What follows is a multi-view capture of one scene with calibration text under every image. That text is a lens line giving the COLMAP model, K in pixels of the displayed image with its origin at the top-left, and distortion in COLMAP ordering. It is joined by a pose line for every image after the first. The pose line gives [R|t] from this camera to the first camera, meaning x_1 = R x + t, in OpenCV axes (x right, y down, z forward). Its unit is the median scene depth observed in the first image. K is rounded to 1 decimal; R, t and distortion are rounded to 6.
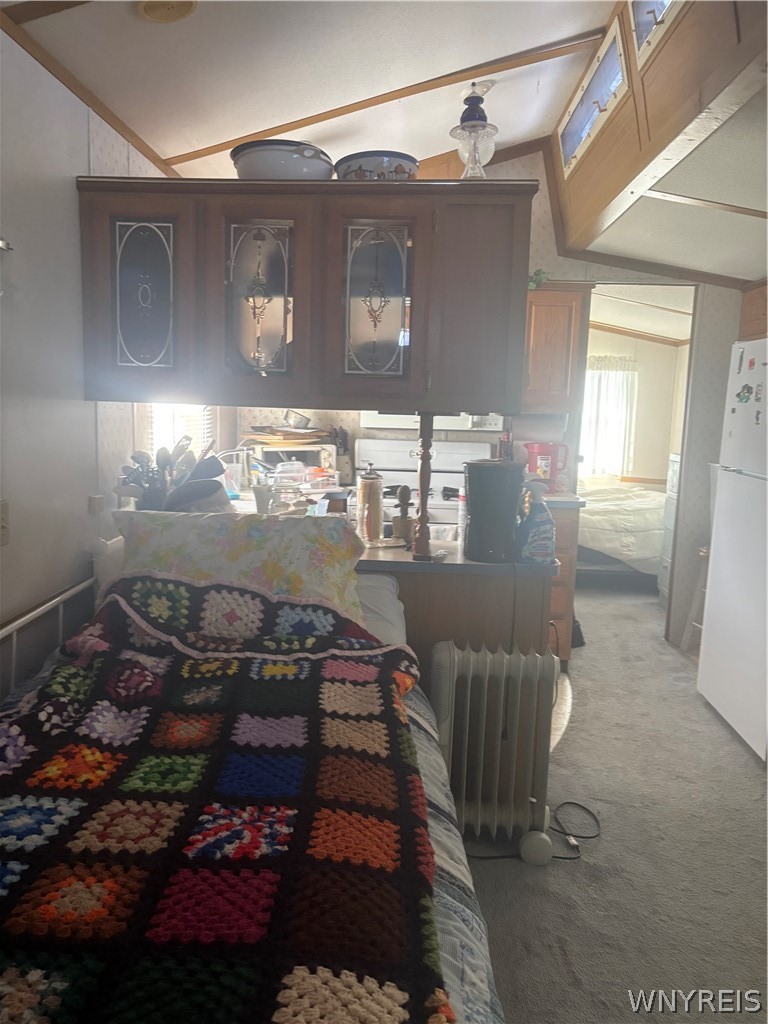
lens RADIAL K [[811.2, 0, 370.8], [0, 811.2, 519.0], [0, 0, 1]] dist [0.031200, -0.078591]
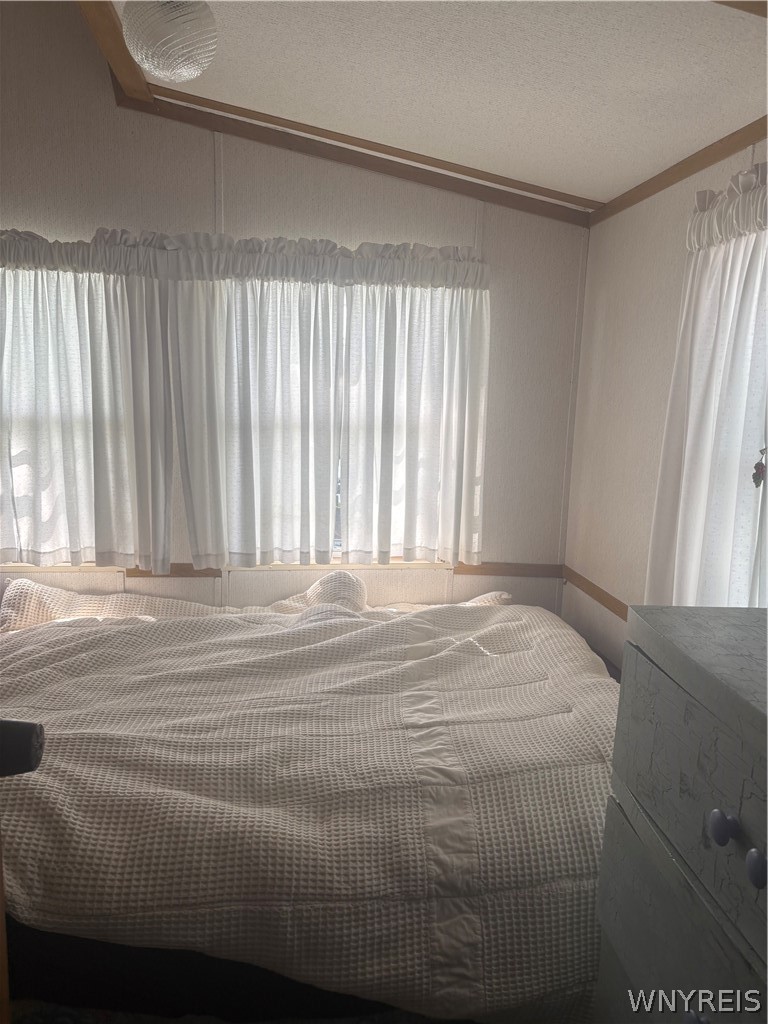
lens RADIAL K [[808.9, 0, 361.3], [0, 808.9, 516.5], [0, 0, 1]] dist [0.034257, -0.079117]
pose [[0.989372, -0.029040, 0.142477, 0.299845], [0.025495, 0.999320, 0.026646, -0.124472], [-0.143154, -0.022731, 0.989439, 0.891655]]
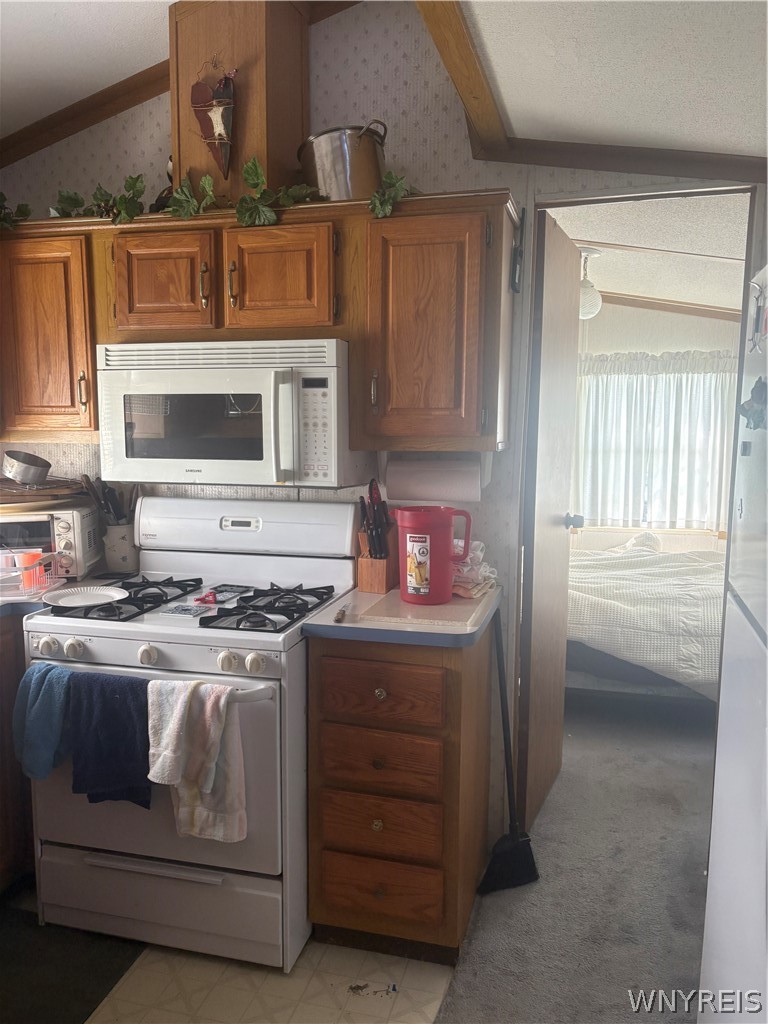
lens RADIAL K [[811.2, 0, 370.8], [0, 811.2, 519.0], [0, 0, 1]] dist [0.031200, -0.078591]
pose [[0.976469, 0.001606, -0.215650, 0.250857], [-0.007131, 0.999666, -0.024843, -0.063318], [0.215538, 0.025796, 0.976155, 0.416259]]
